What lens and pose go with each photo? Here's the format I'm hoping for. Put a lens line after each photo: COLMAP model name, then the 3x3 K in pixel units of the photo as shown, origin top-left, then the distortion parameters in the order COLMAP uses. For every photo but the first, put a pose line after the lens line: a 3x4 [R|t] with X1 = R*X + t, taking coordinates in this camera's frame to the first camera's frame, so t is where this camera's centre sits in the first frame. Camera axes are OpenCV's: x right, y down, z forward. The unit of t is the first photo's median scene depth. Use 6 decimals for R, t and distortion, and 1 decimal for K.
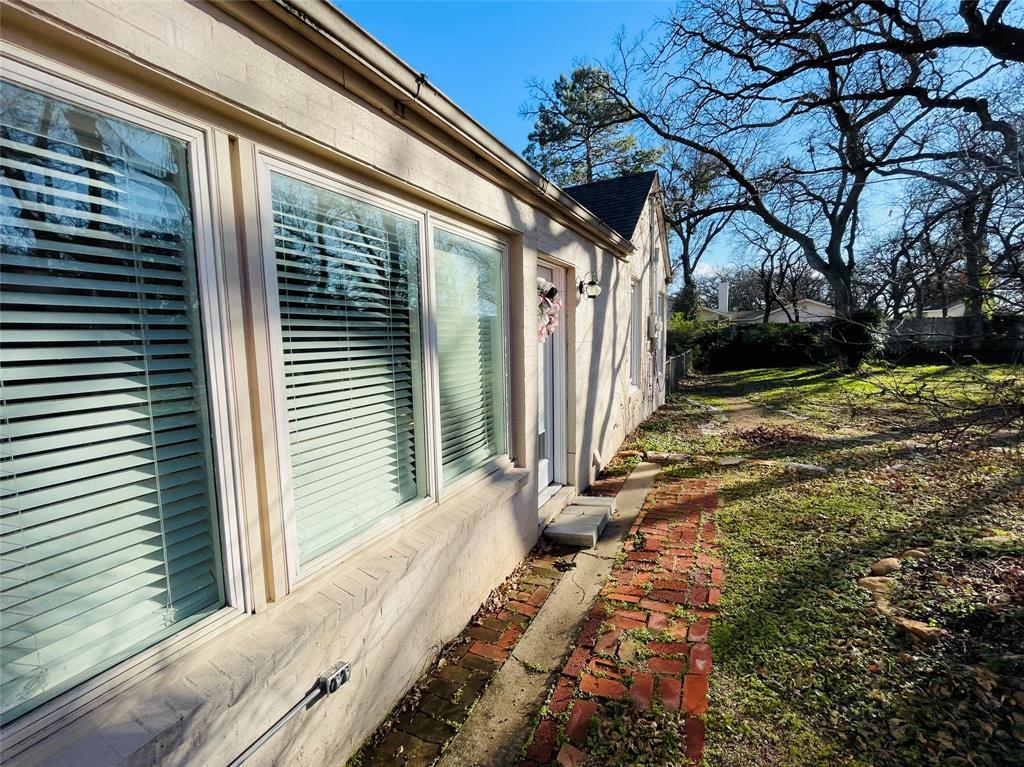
lens RADIAL K [[458.8, 0, 512.0], [0, 458.8, 383.5], [0, 0, 1]] dist [-0.001898, -0.000241]
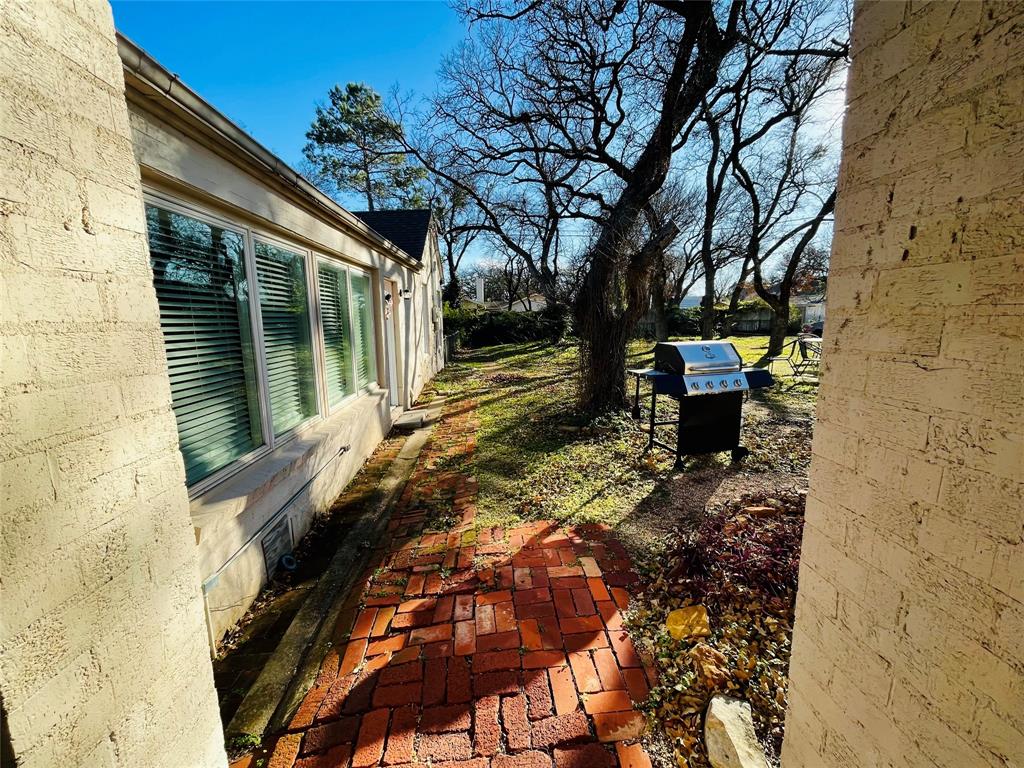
lens RADIAL K [[458.8, 0, 512.0], [0, 458.8, 384.0], [0, 0, 1]] dist [-0.001898, -0.000241]
pose [[0.882284, -0.063973, 0.466351, -0.124501], [0.048112, 0.997789, 0.045851, 0.031165], [-0.468253, -0.018017, 0.883411, -0.302458]]
